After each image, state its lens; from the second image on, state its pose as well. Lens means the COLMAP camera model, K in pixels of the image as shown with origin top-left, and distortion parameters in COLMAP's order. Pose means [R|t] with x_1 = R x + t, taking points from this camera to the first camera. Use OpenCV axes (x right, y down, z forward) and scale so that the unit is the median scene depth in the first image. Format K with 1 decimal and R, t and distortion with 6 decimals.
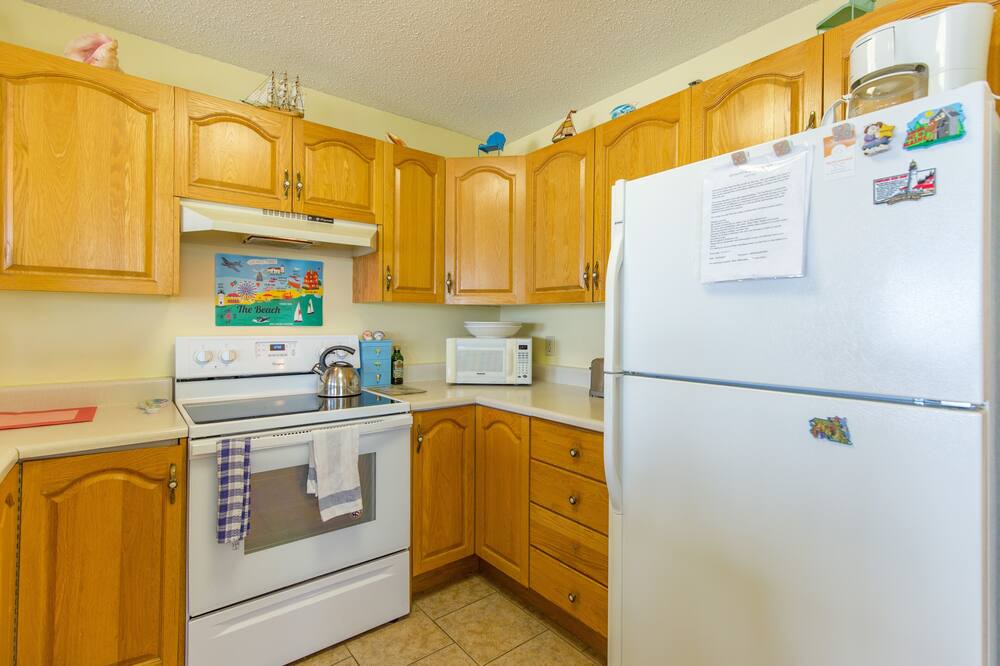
lens RADIAL K [[475.4, 0, 507.7], [0, 475.4, 324.6], [0, 0, 1]] dist [0.005144, -0.000828]
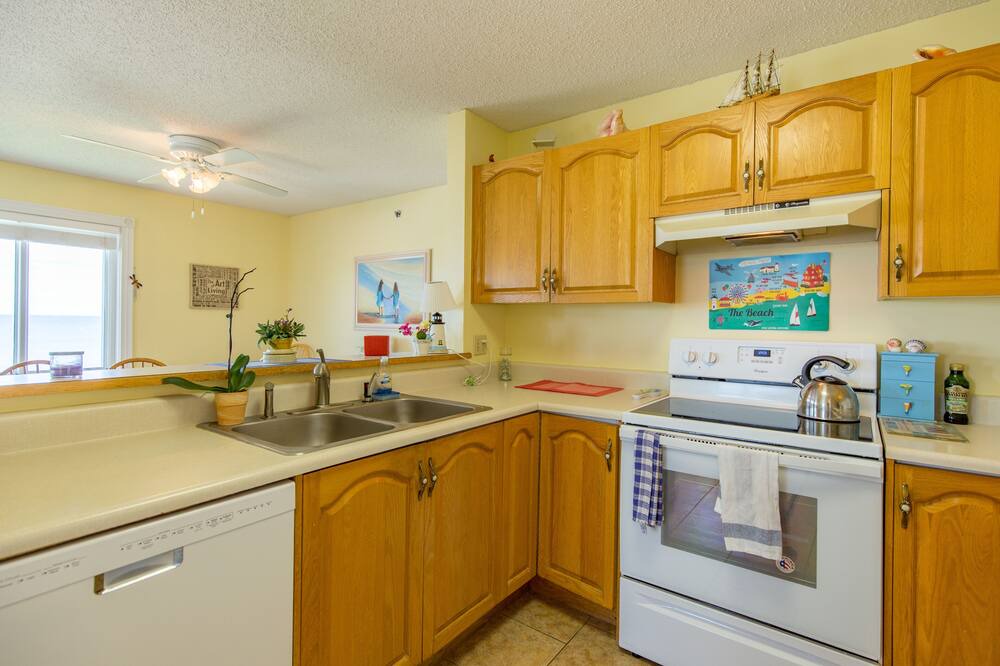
lens RADIAL K [[475.4, 0, 505.2], [0, 475.4, 323.8], [0, 0, 1]] dist [0.005144, -0.000828]
pose [[0.258026, -0.000740, -0.966138, 0.340046], [-0.014218, 0.999889, -0.004563, 0.002729], [0.966033, 0.014914, 0.257987, 0.342725]]
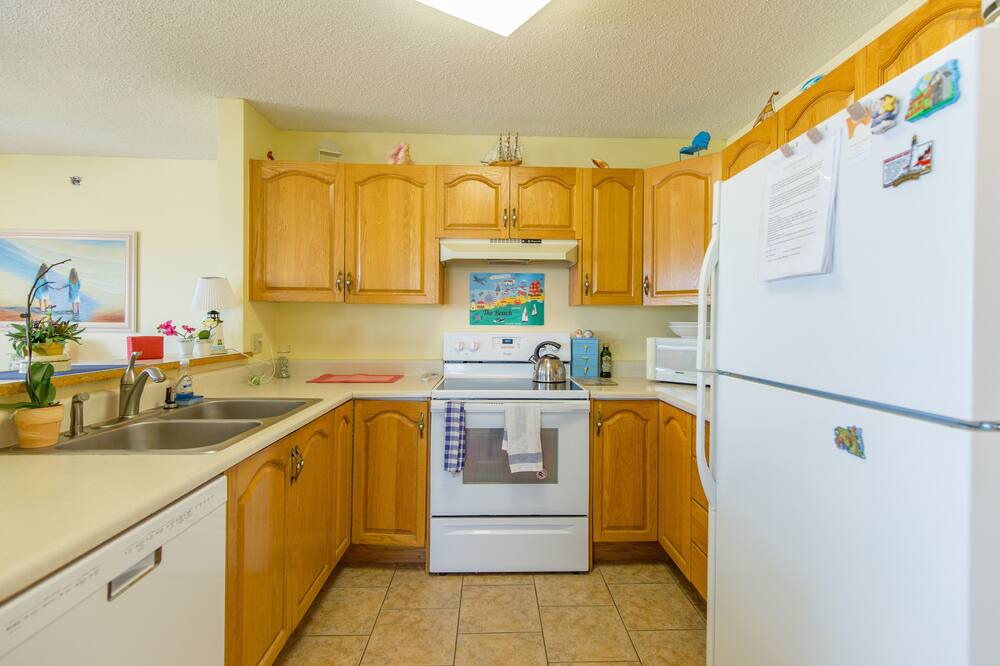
lens RADIAL K [[475.4, 0, 505.8], [0, 475.4, 325.2], [0, 0, 1]] dist [0.005144, -0.000828]
pose [[0.799036, 0.004710, -0.601264, 0.367493], [-0.004958, 0.999987, 0.001245, 0.001971], [0.601262, 0.001986, 0.799049, -0.062143]]
